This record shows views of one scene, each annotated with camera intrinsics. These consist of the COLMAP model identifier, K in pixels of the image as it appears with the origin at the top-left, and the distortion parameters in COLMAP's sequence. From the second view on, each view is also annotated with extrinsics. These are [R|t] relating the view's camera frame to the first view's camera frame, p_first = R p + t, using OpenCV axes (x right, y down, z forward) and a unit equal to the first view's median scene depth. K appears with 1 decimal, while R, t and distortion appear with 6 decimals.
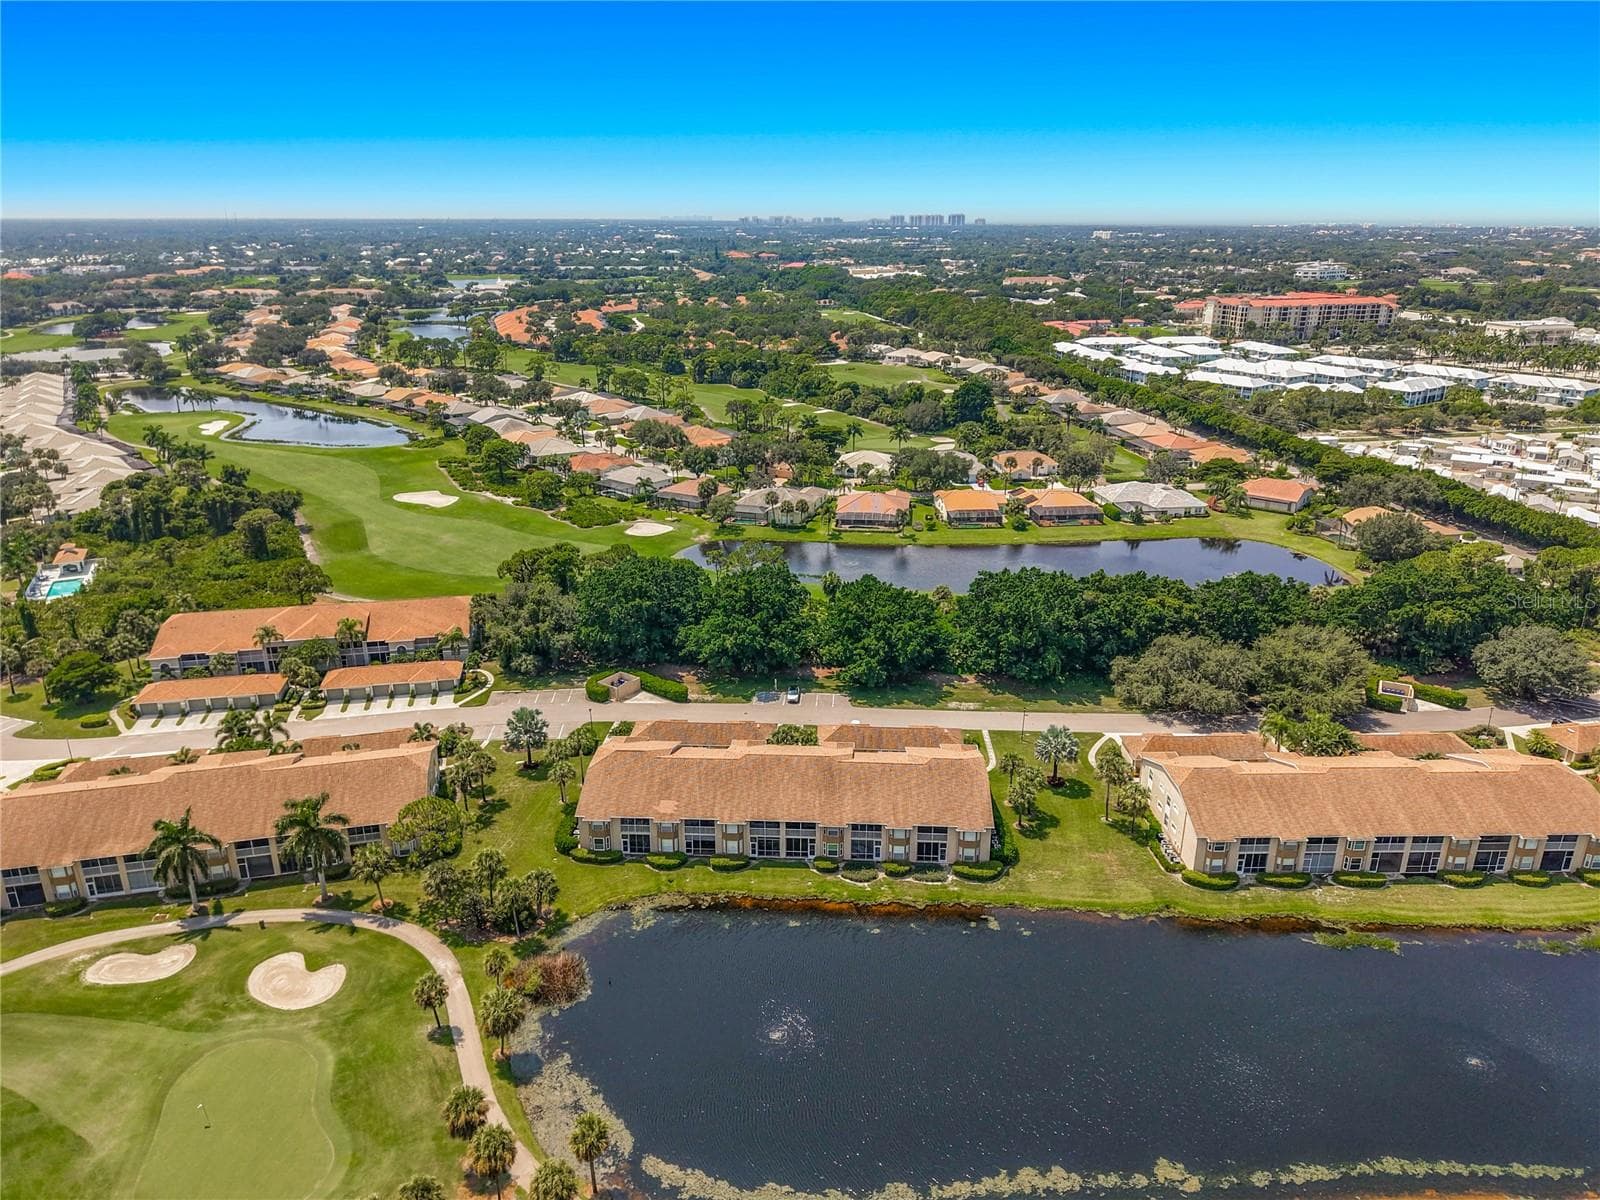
lens RADIAL K [[1065.3, 0, 800.0], [0, 1065.3, 600.0], [0, 0, 1]] dist [0.023548, -0.005641]
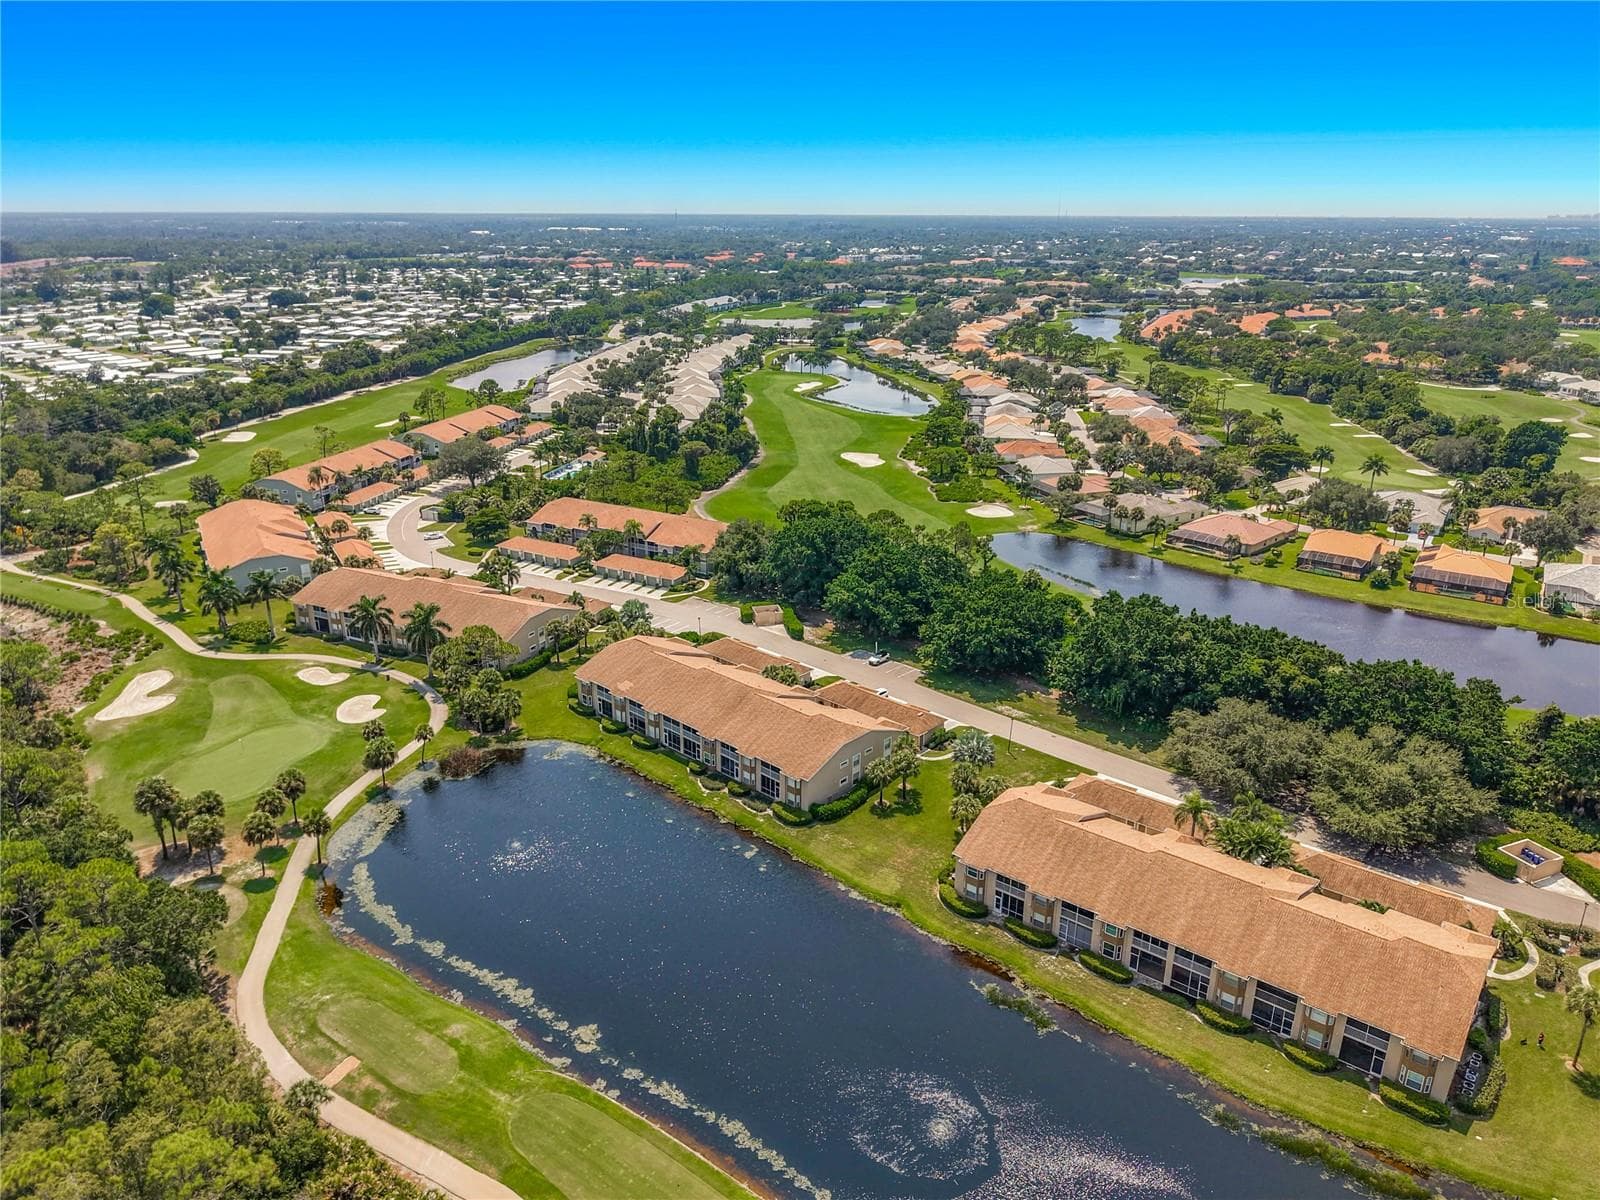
lens RADIAL K [[1065.3, 0, 800.0], [0, 1065.3, 600.0], [0, 0, 1]] dist [0.023548, -0.005641]
pose [[0.772187, 0.220916, -0.595755, 0.756711], [-0.219397, 0.972647, 0.076304, -0.043464], [0.596316, 0.071786, 0.799534, 0.121262]]
